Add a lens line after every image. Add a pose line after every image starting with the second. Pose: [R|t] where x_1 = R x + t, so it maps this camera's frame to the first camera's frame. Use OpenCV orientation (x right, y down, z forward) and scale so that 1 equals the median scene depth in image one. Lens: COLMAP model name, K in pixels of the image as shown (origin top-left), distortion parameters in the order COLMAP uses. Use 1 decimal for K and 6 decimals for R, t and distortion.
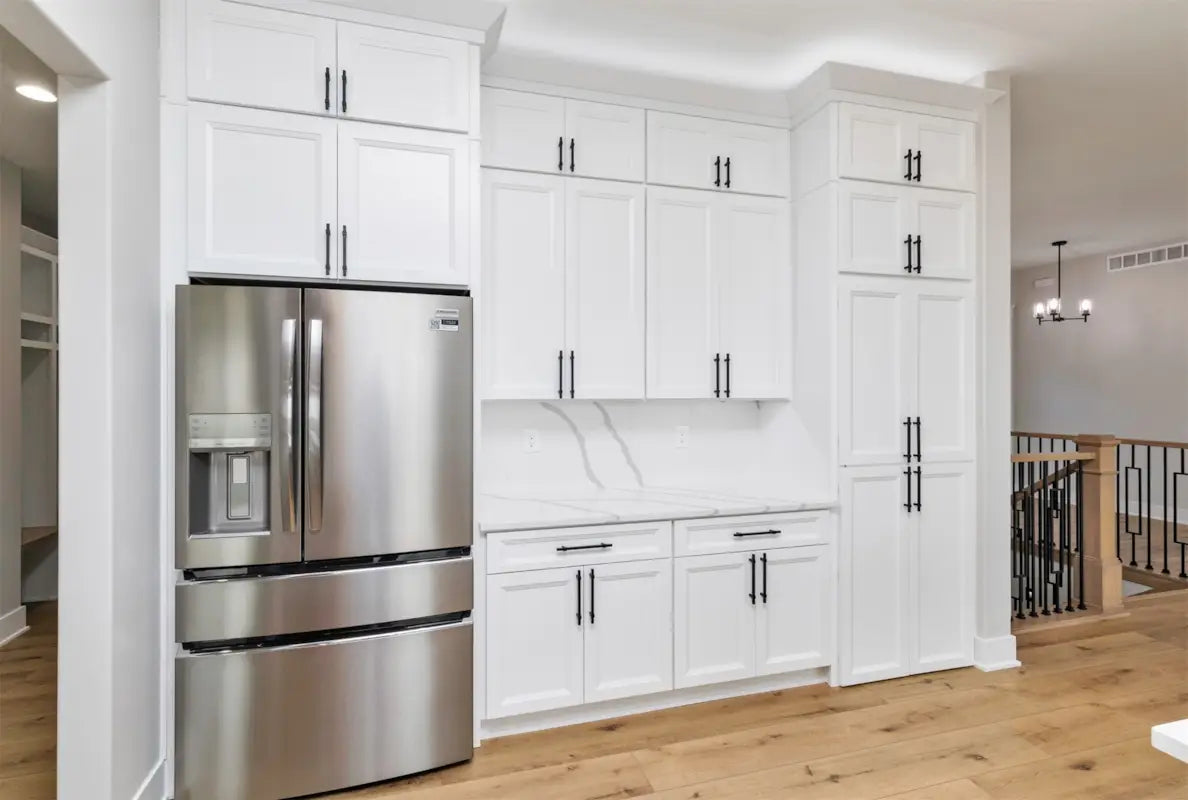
lens RADIAL K [[561.9, 0, 585.3], [0, 561.9, 381.5], [0, 0, 1]] dist [0.006441, -0.000927]
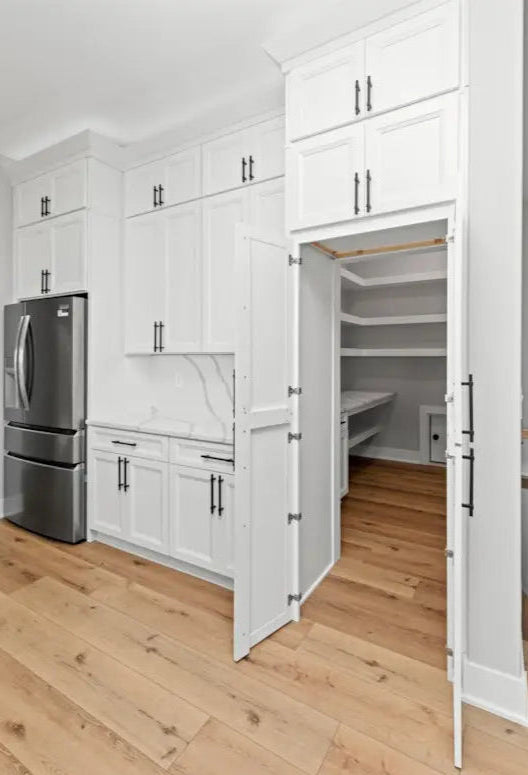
lens RADIAL K [[402.0, 0, 254.6], [0, 402.0, 356.5], [0, 0, 1]] dist [0.002464, 0.001020]
pose [[0.677815, -0.004117, -0.735221, 1.064315], [0.005761, 0.999983, -0.000289, 0.047515], [0.735210, -0.004039, 0.677827, 0.480723]]
